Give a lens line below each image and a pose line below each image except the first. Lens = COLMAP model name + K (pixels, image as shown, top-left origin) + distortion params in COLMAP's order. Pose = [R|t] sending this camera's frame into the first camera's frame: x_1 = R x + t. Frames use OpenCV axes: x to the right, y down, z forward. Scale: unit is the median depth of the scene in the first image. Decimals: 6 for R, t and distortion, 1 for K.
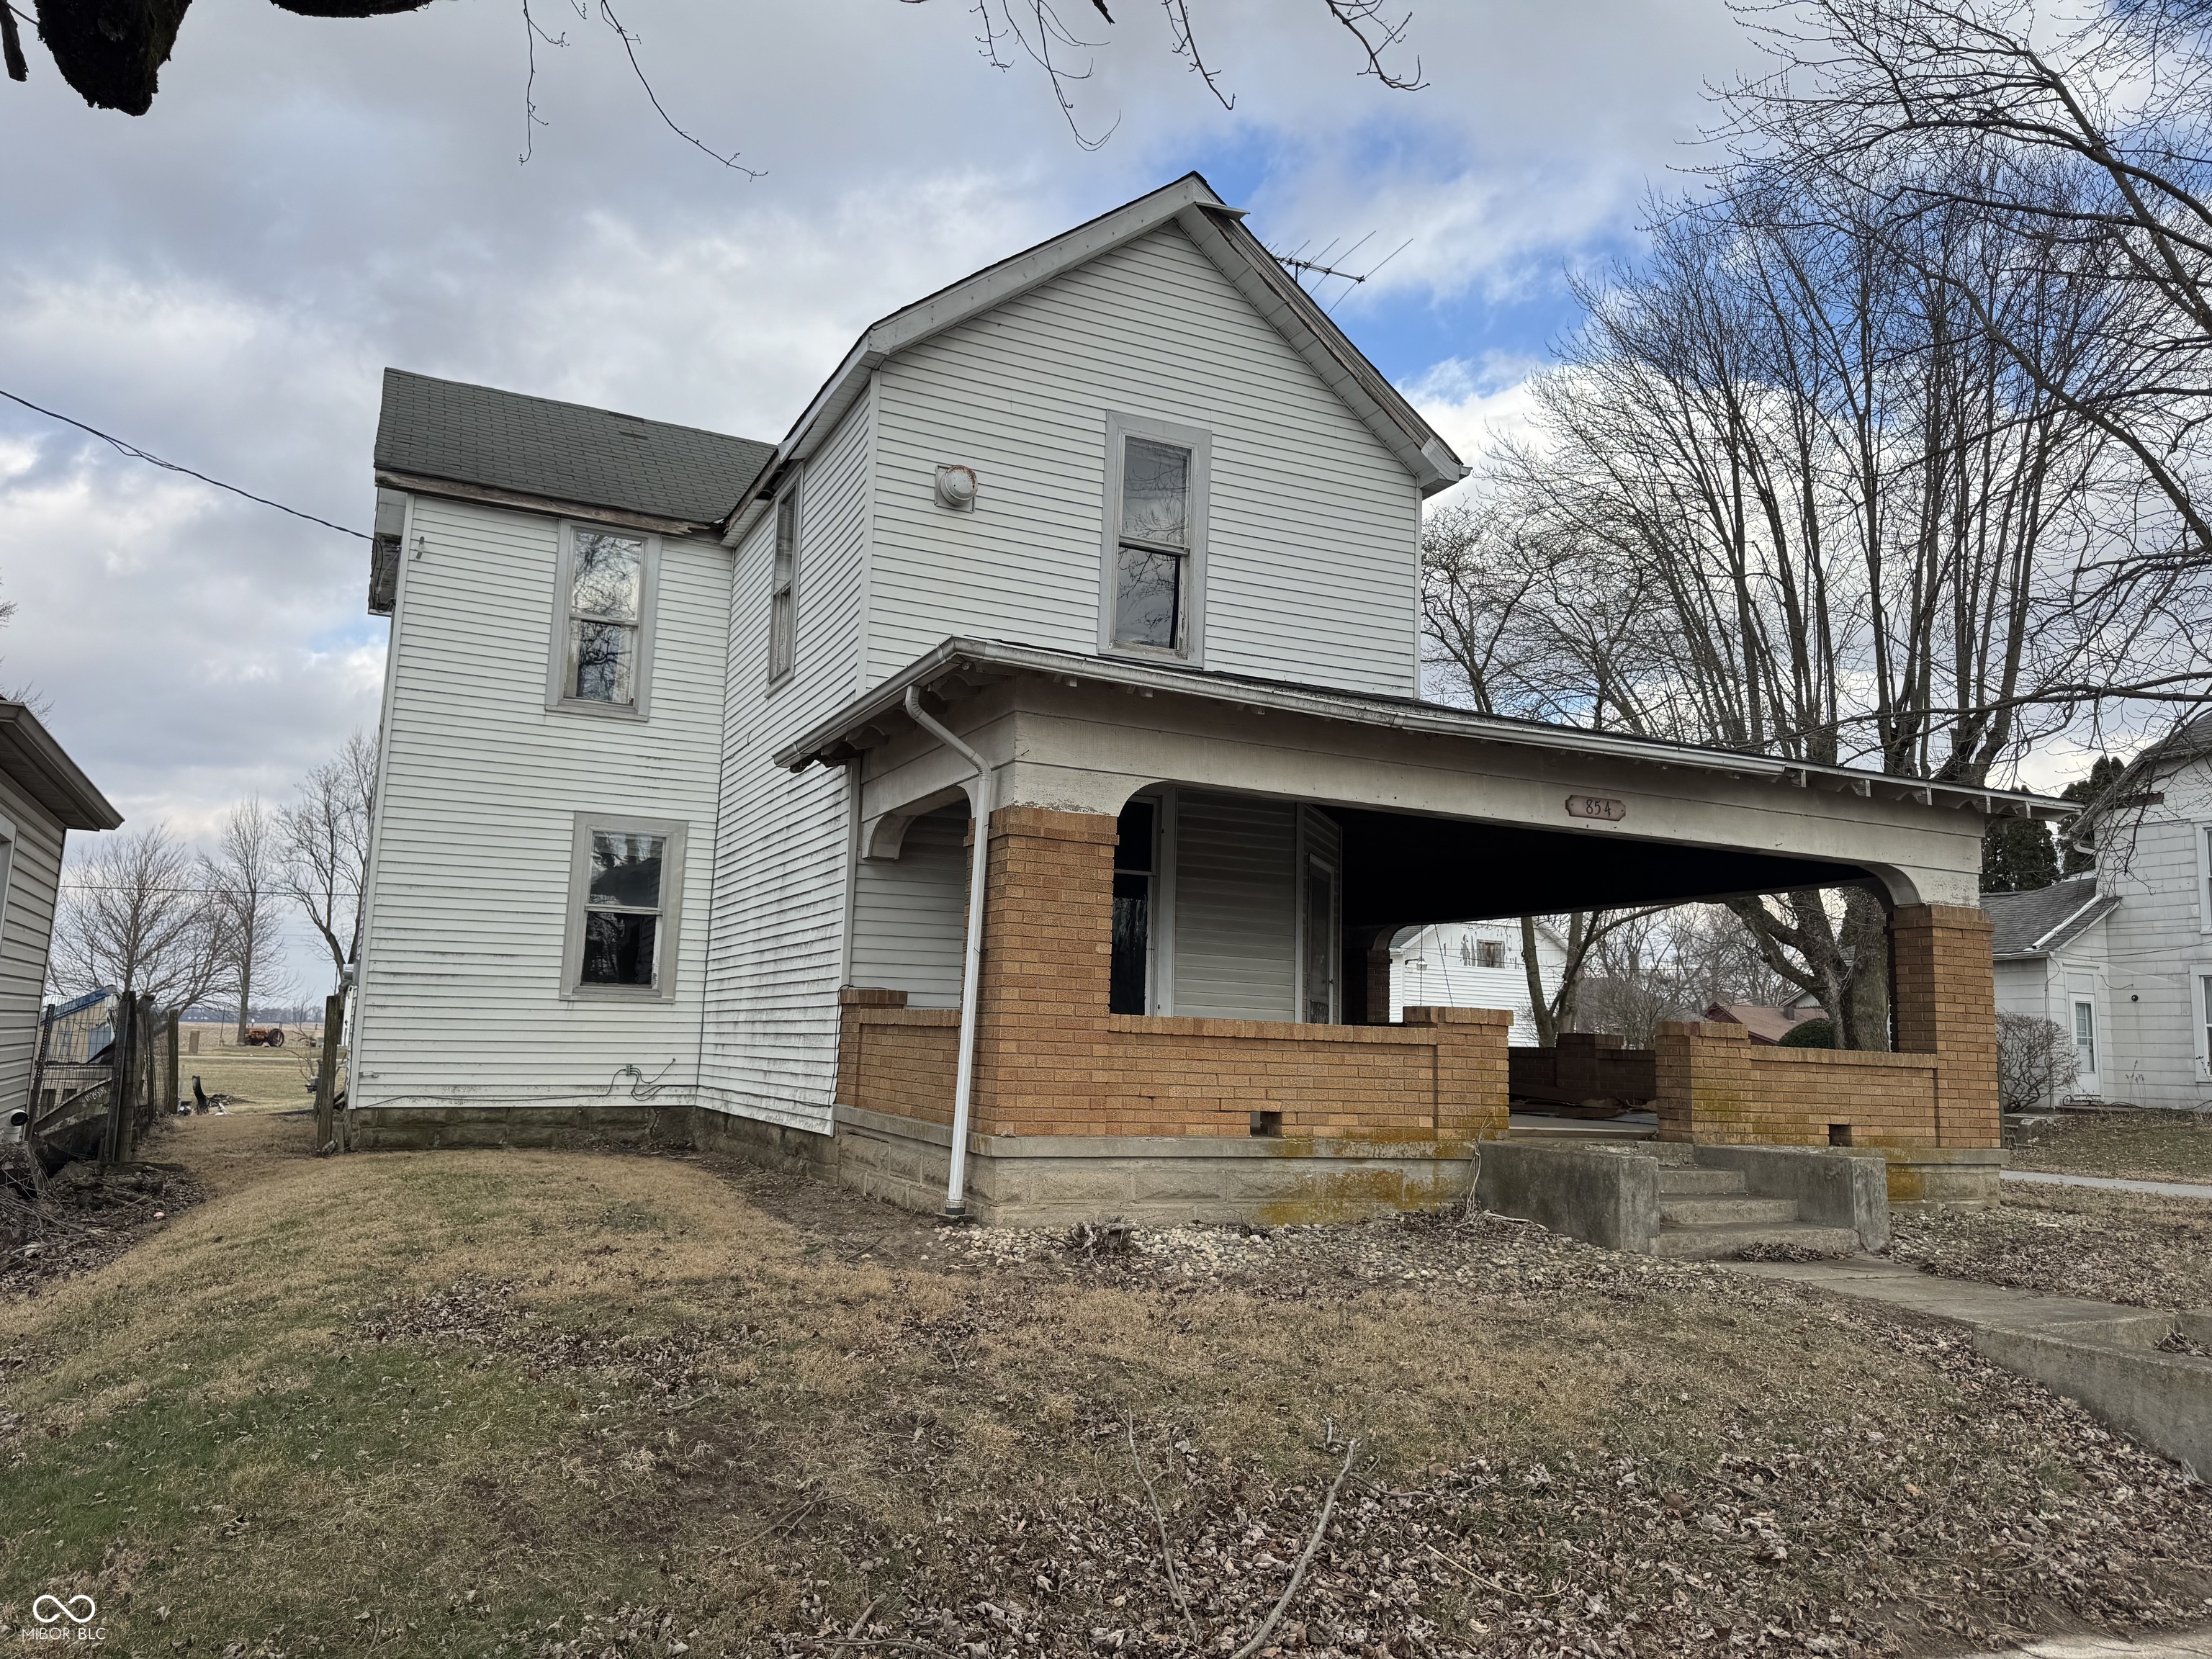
lens RADIAL K [[1553.3, 0, 1106.0], [0, 1553.3, 829.5], [0, 0, 1]] dist [0.095245, -0.125690]
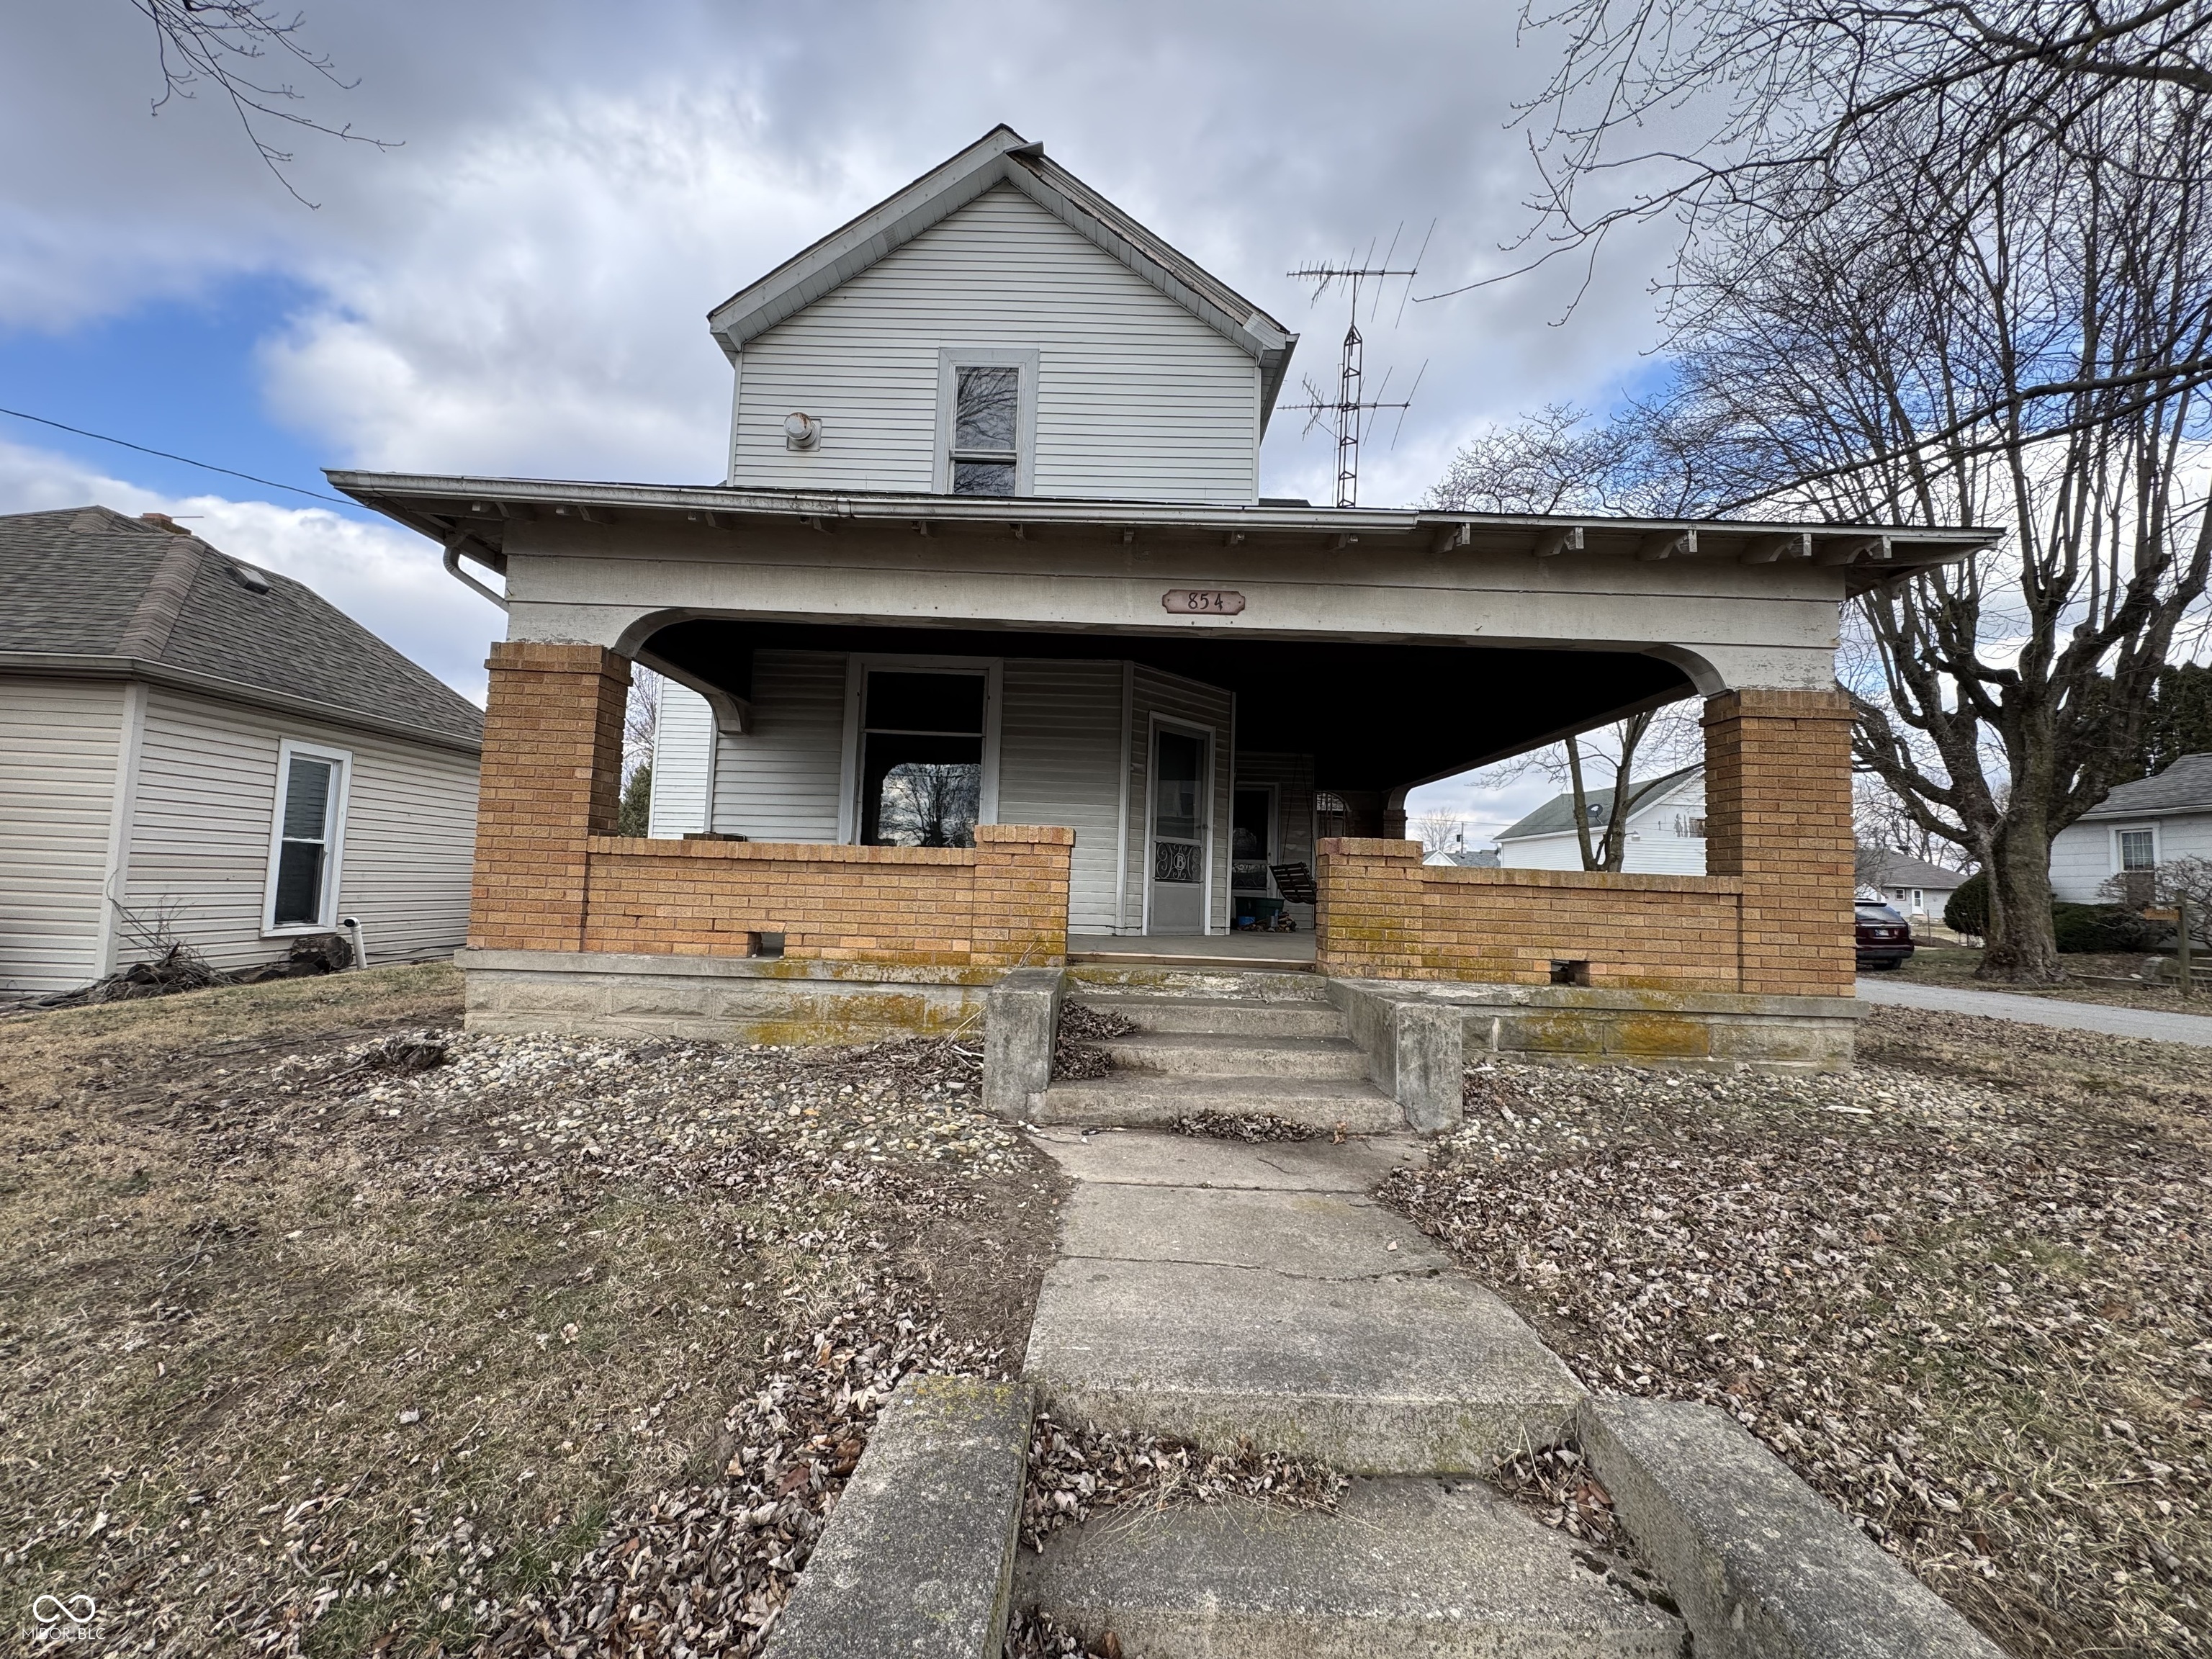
lens RADIAL K [[877.0, 0, 1106.0], [0, 877.0, 829.5], [0, 0, 1]] dist [0.000103, -0.000059]
pose [[0.903044, -0.031438, -0.428397, 0.585794], [0.055686, 0.997470, 0.044183, 0.111835], [0.425924, -0.063755, 0.902510, 0.642057]]
